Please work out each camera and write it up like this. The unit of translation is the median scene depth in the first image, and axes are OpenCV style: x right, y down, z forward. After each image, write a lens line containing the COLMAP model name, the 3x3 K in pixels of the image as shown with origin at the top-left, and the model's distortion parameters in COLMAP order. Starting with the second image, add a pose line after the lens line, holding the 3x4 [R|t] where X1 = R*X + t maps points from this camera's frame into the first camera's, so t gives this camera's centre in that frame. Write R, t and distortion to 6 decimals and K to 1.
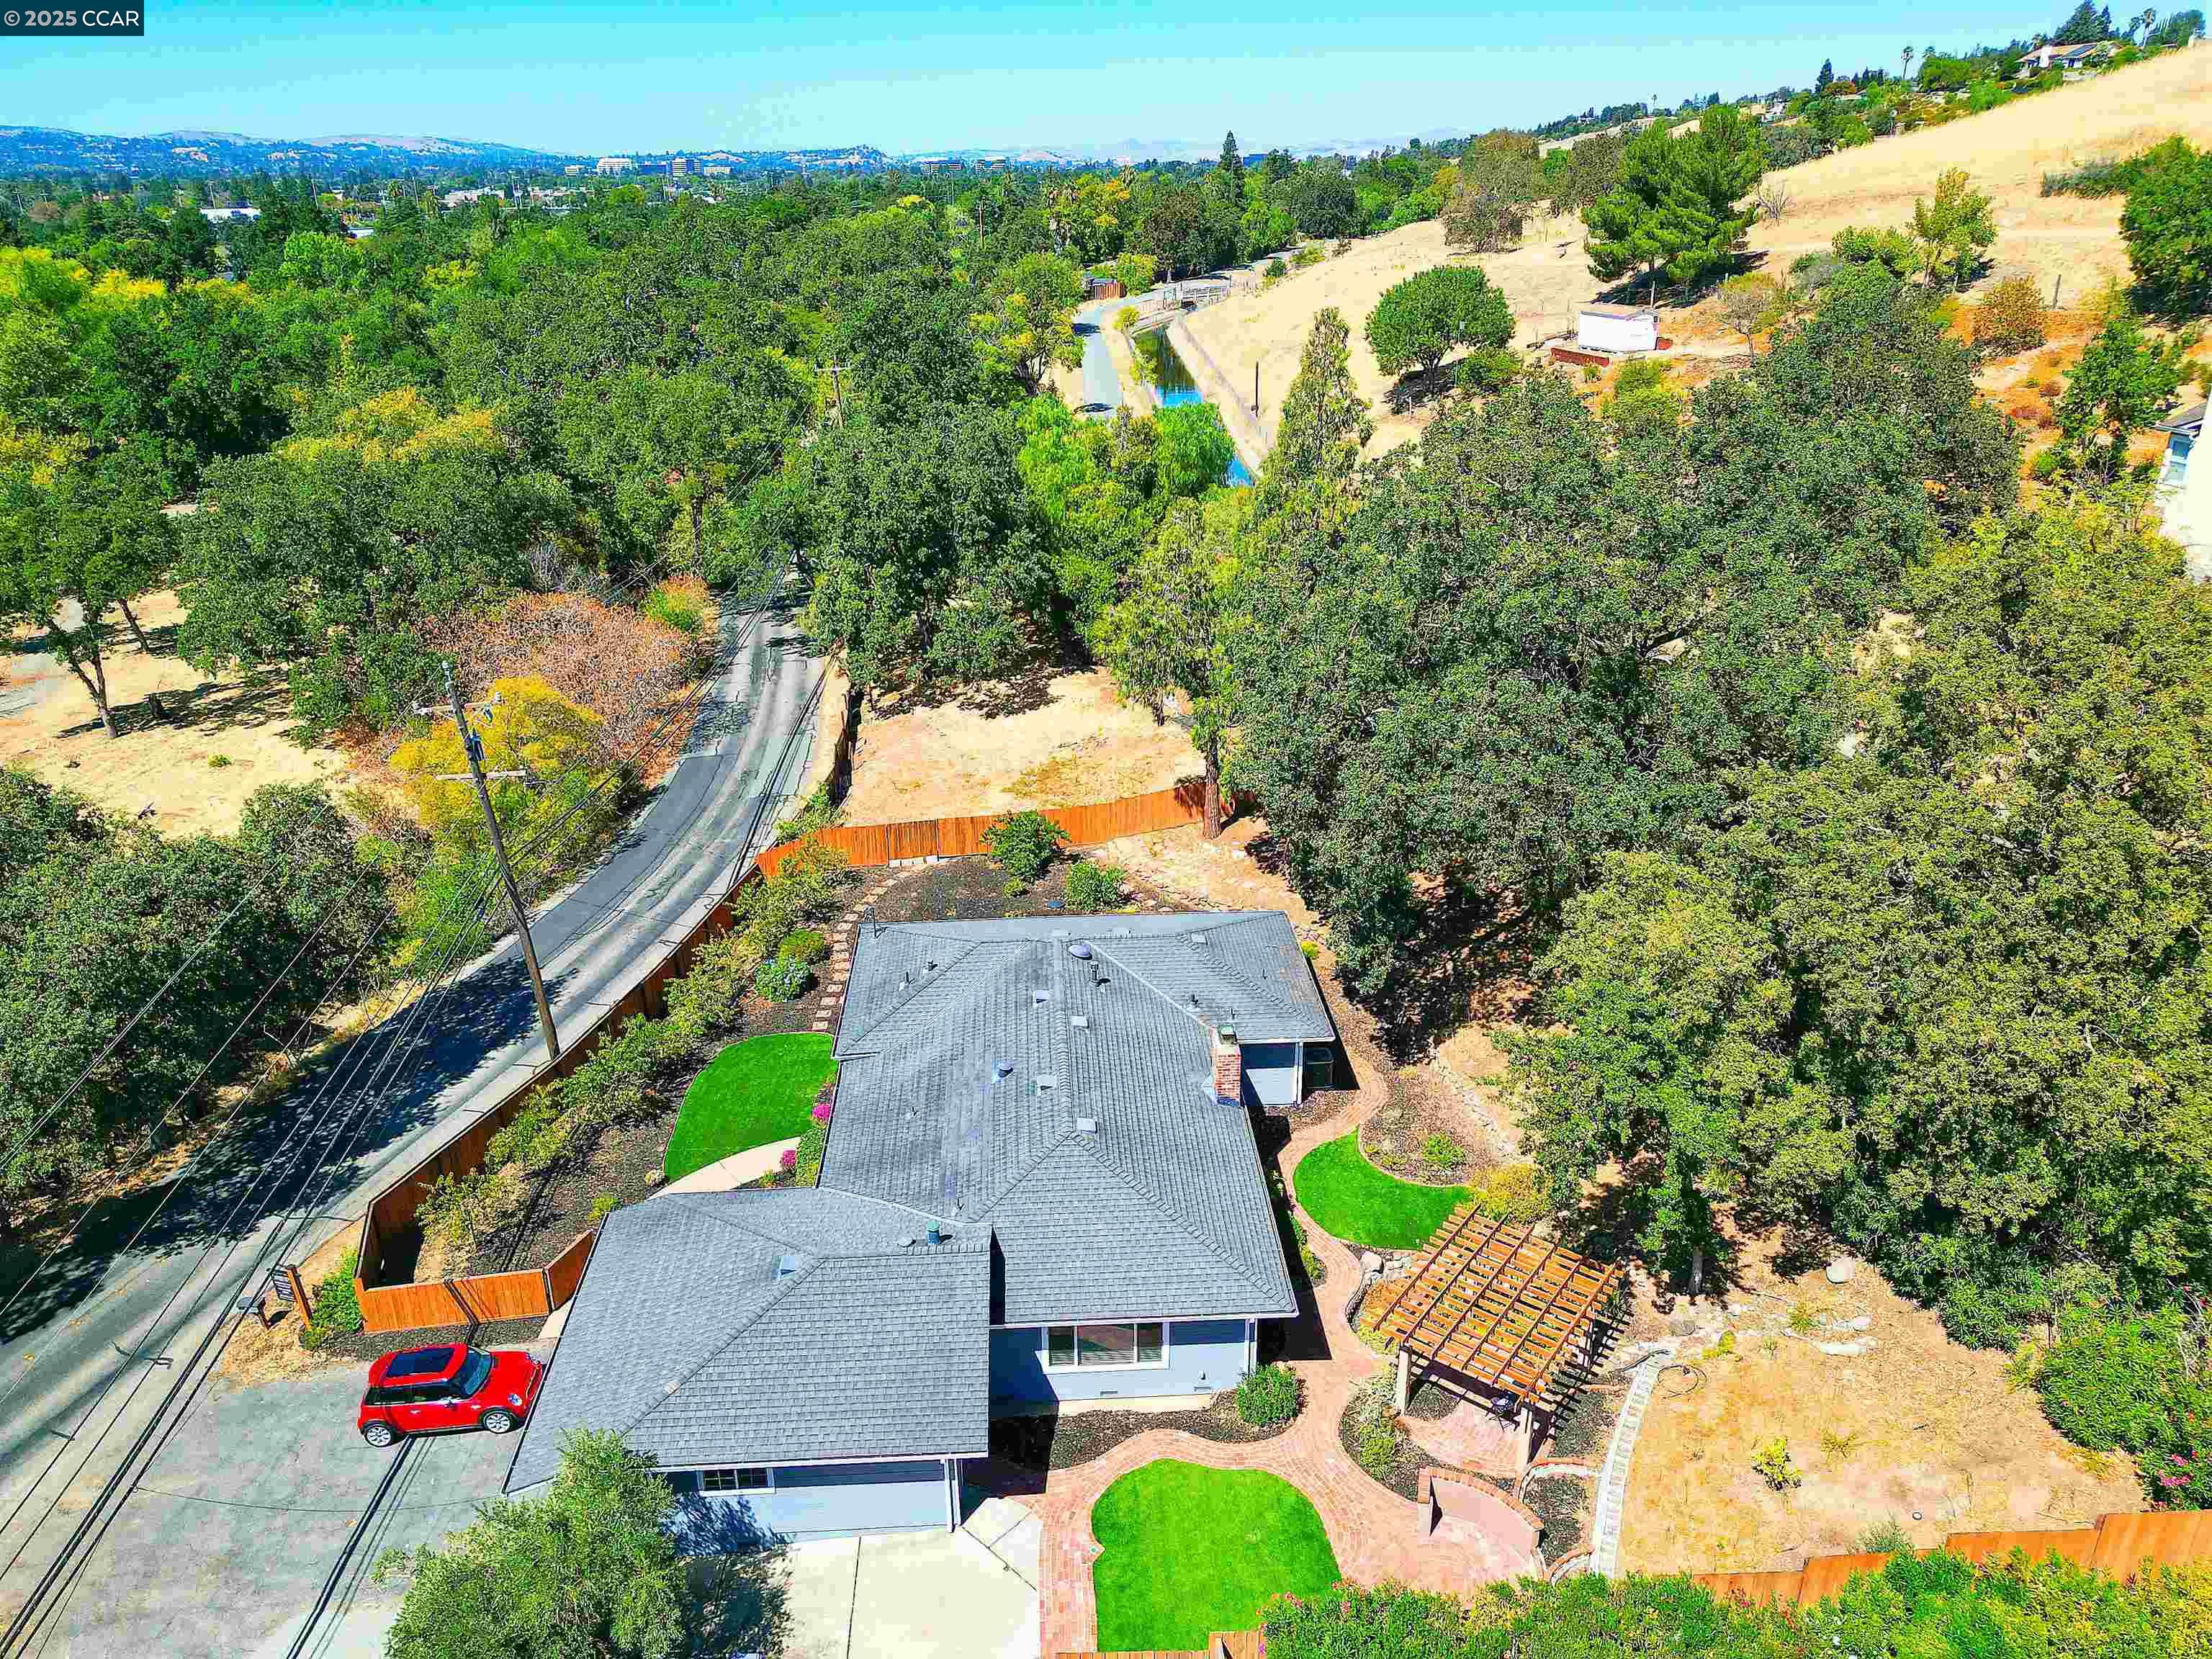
lens RADIAL K [[1550.5, 0, 1106.0], [0, 1550.5, 829.5], [0, 0, 1]] dist [0.074958, -0.077972]
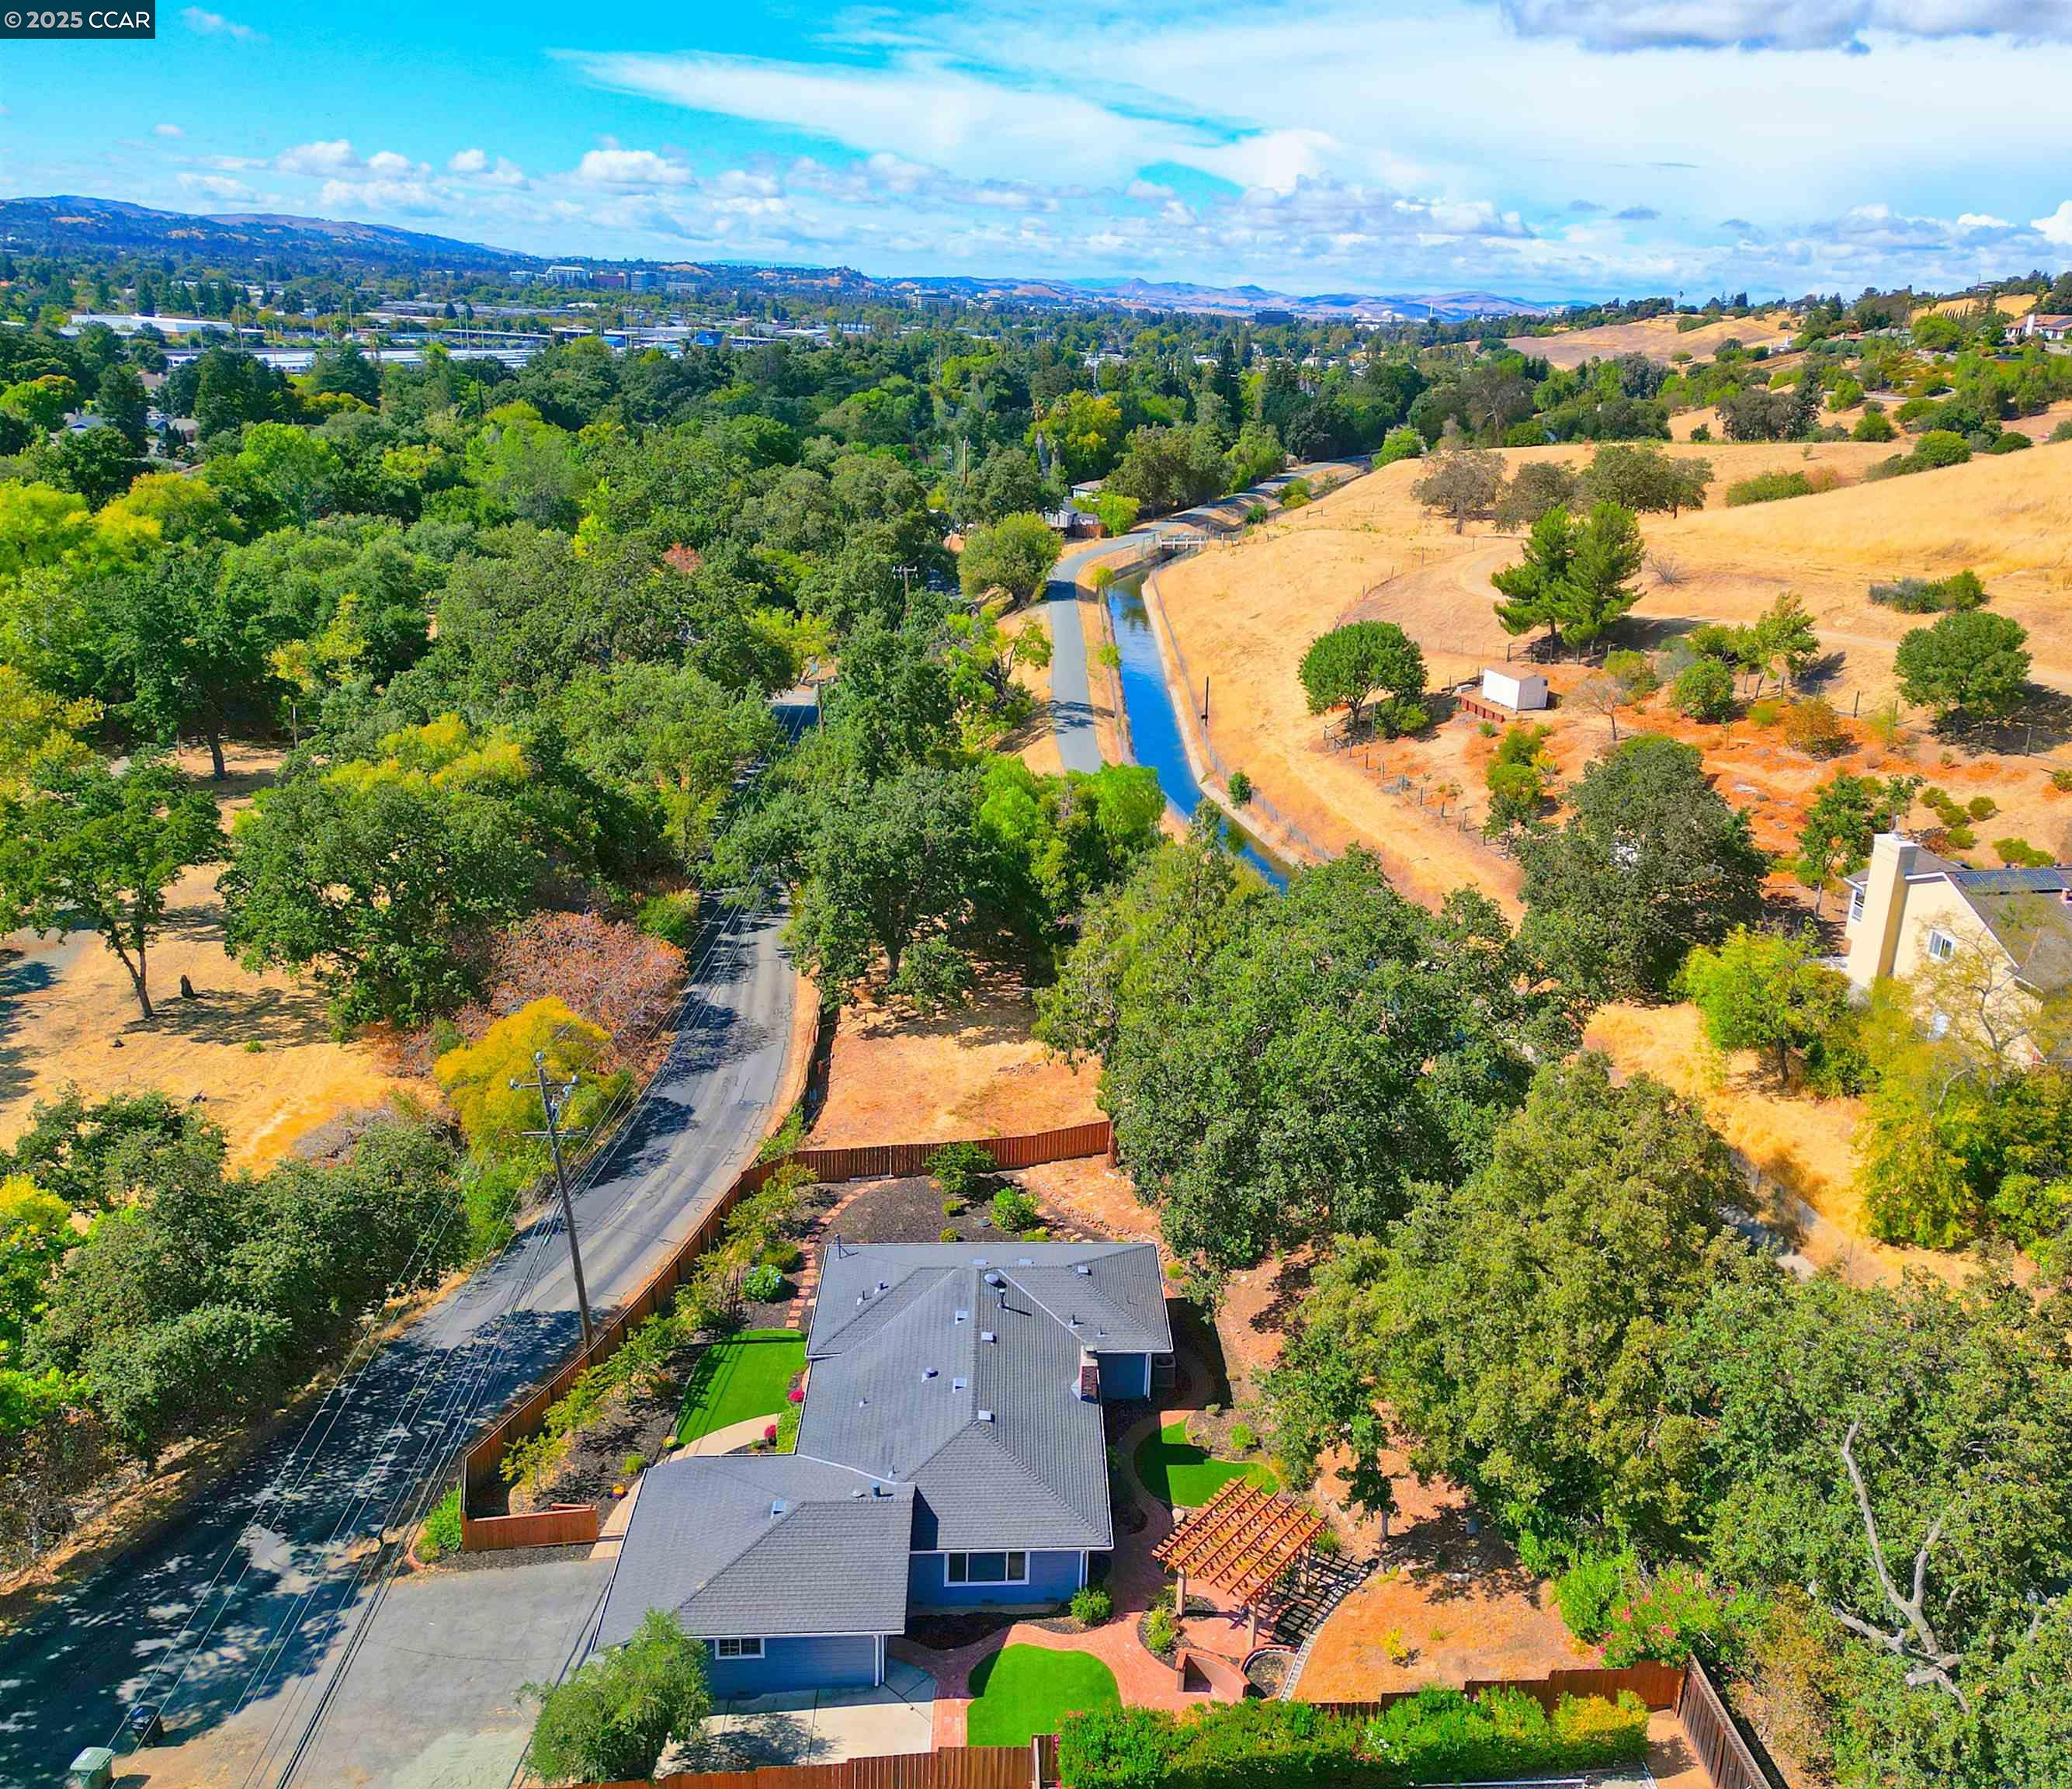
lens RADIAL K [[1738.7, 0, 1186.5], [0, 1738.7, 898.8], [0, 0, 1]] dist [0.048966, -0.004848]
pose [[0.997087, 0.047100, 0.059997, 0.034740], [-0.042499, 0.996218, -0.075788, -0.112160], [-0.063340, 0.073018, 0.995317, -0.430834]]
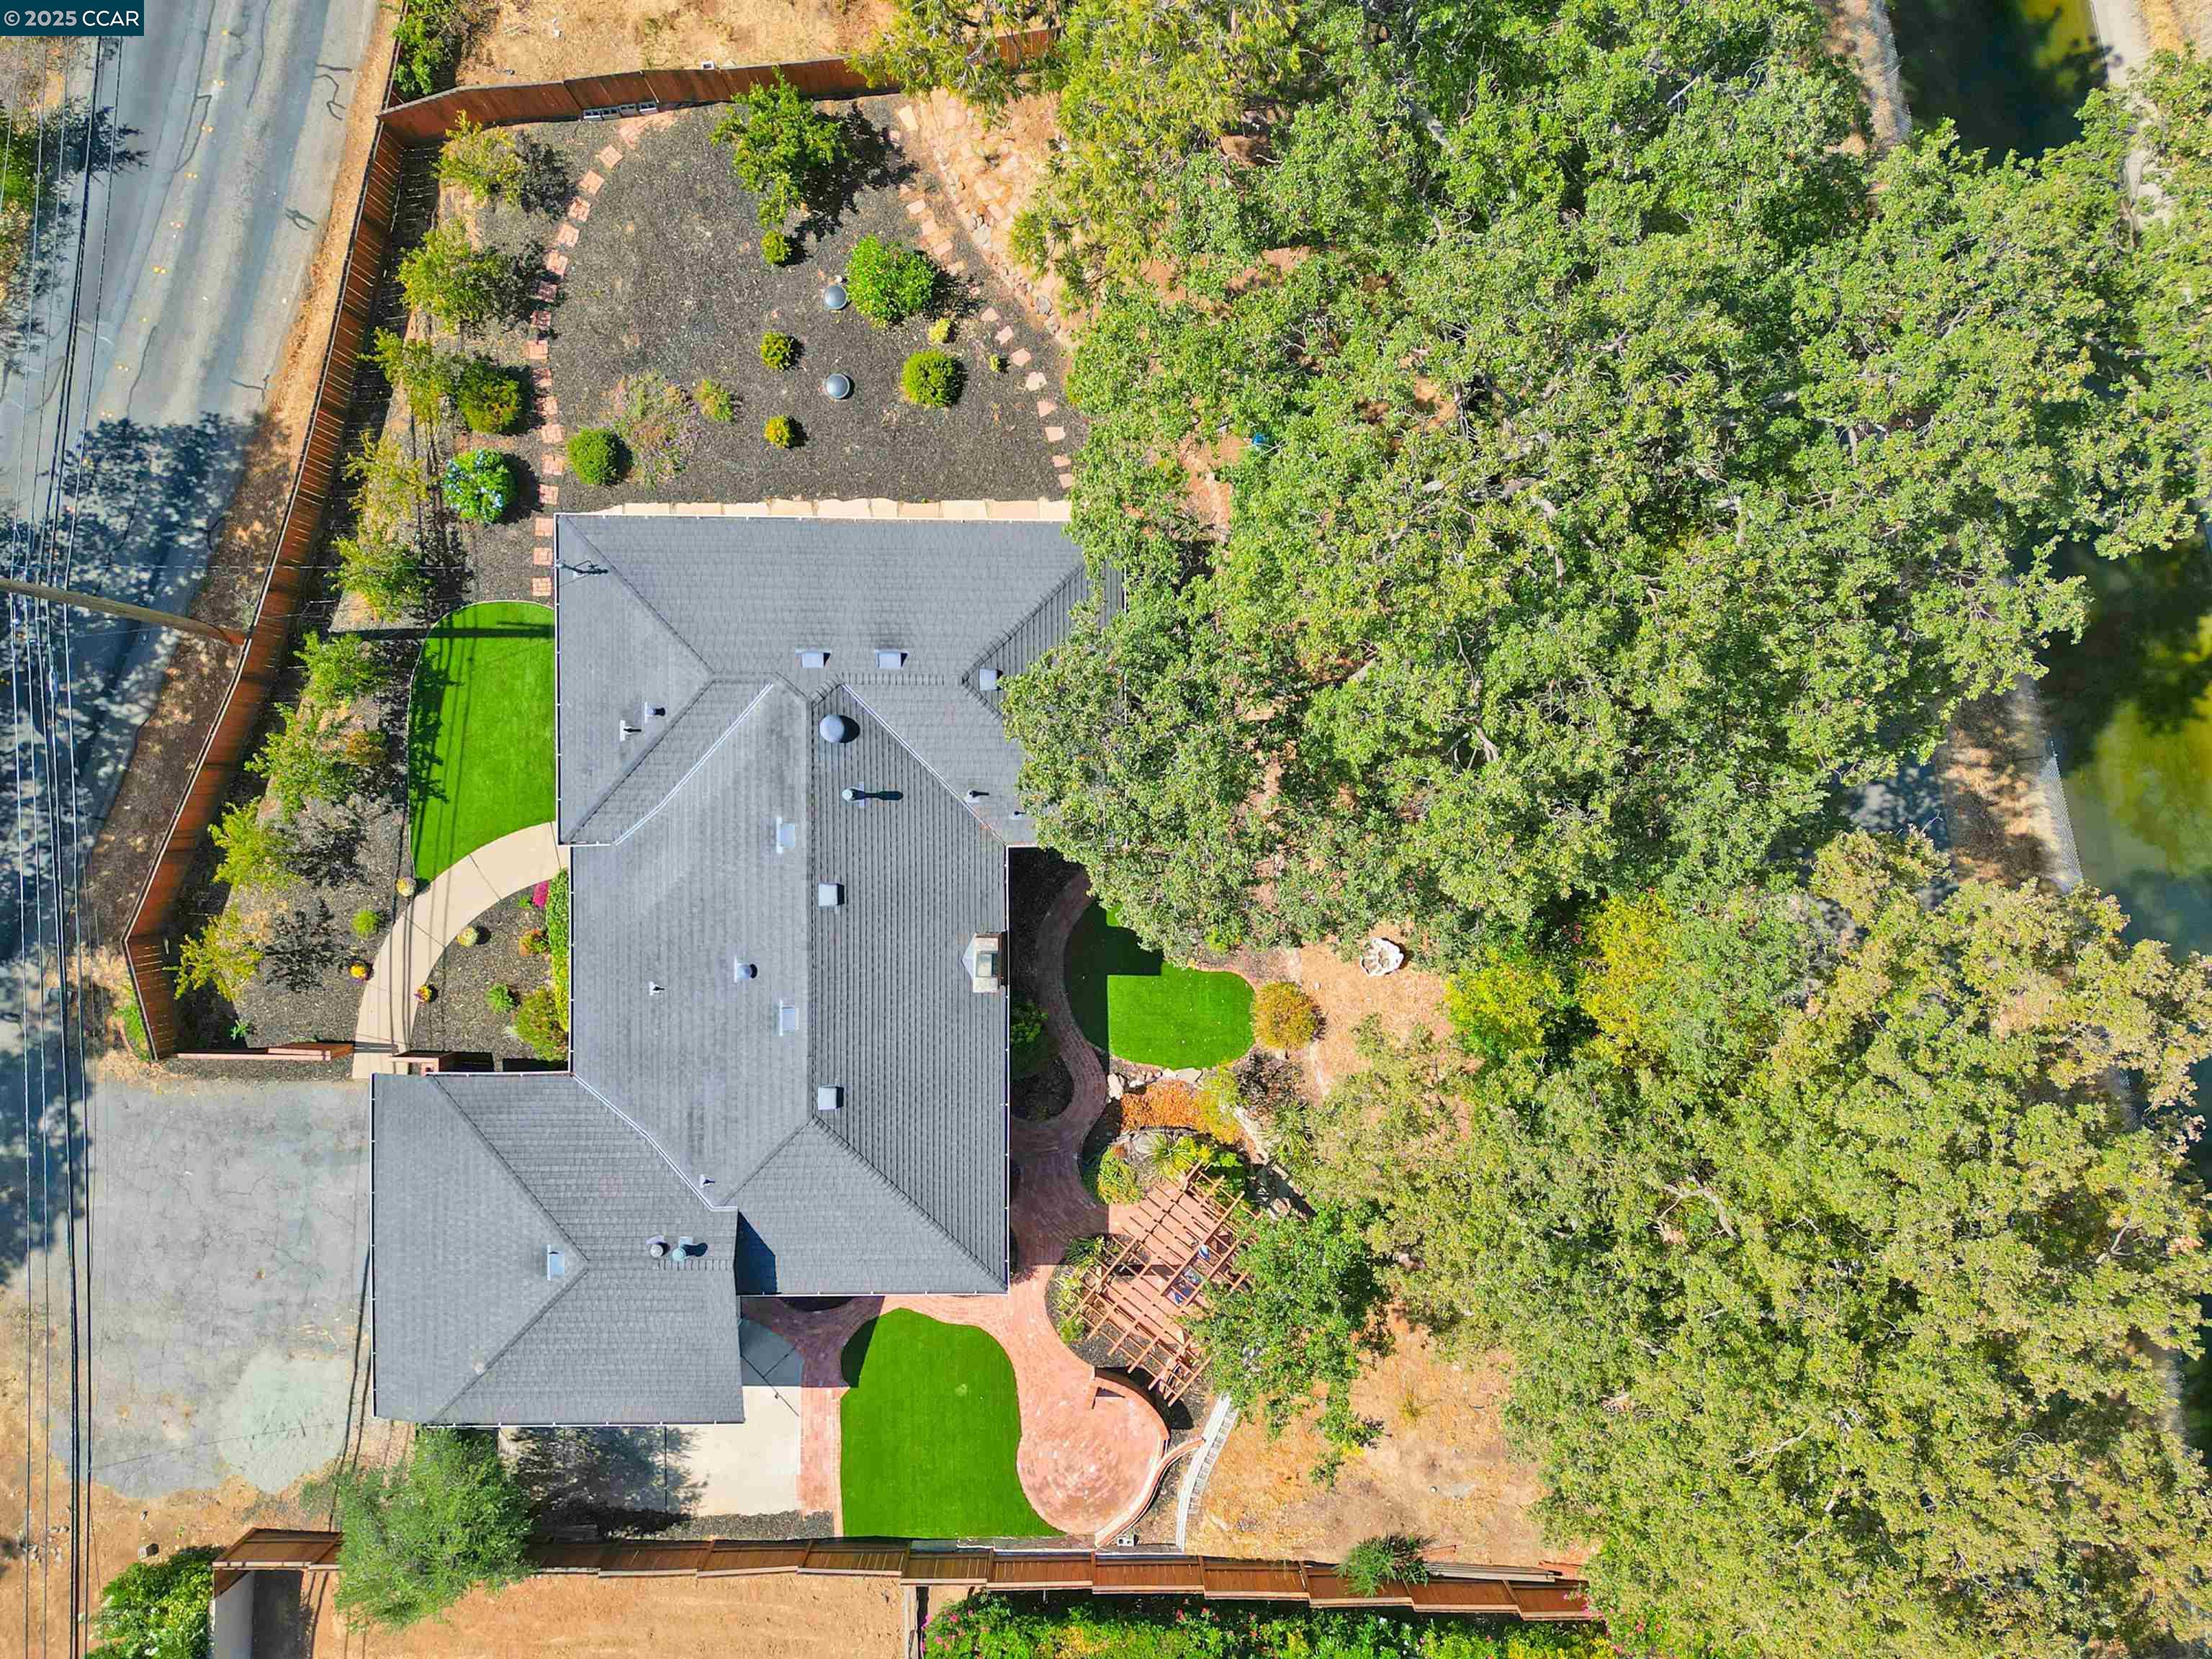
lens RADIAL K [[1550.5, 0, 1106.0], [0, 1550.5, 829.5], [0, 0, 1]] dist [0.074958, -0.077972]
pose [[0.998109, 0.054619, 0.028194, 0.081160], [-0.047108, 0.385099, 0.921672, -0.508891], [0.039483, -0.921258, 0.386943, 0.492313]]
